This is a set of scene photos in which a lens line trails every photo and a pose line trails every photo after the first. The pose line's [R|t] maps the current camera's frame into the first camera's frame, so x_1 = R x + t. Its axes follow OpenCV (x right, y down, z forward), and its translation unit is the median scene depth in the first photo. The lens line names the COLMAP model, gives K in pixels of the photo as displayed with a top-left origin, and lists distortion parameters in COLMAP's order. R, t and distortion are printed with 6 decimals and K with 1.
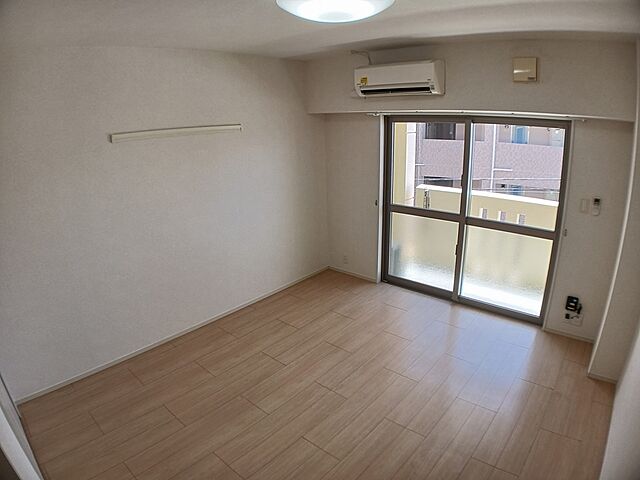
lens RADIAL K [[385.2, 0, 330.5], [0, 385.2, 239.3], [0, 0, 1]] dist [-0.204986, 0.038526]
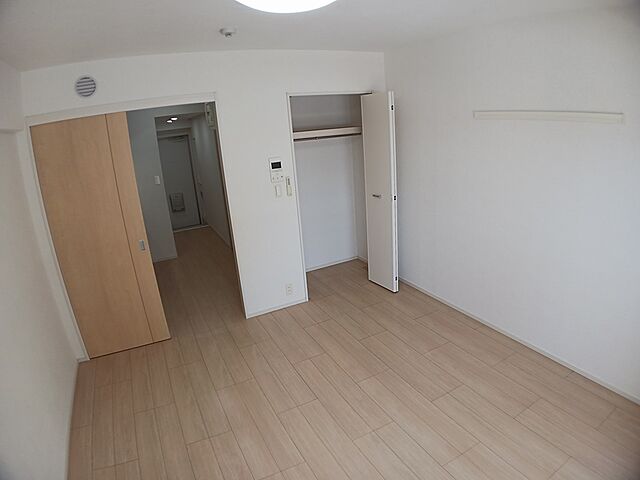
lens RADIAL K [[385.2, 0, 330.5], [0, 385.2, 239.3], [0, 0, 1]] dist [-0.204986, 0.038526]
pose [[-0.376890, 0.325567, -0.867156, 0.564589], [-0.198751, 0.885962, 0.419010, -0.290259], [0.904683, 0.330269, -0.269204, 0.900270]]
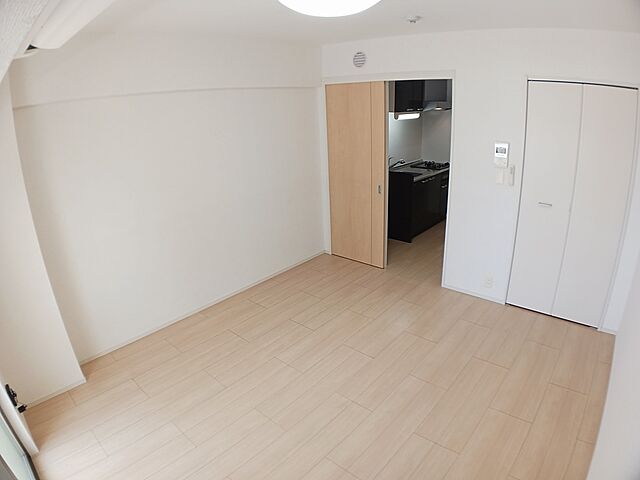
lens RADIAL K [[385.2, 0, 330.5], [0, 385.2, 239.3], [0, 0, 1]] dist [-0.204986, 0.038526]
pose [[-0.998792, 0.040636, 0.027610, 0.012942], [0.049073, 0.798499, 0.599993, -0.422396], [0.002335, 0.600623, -0.799529, 1.355495]]
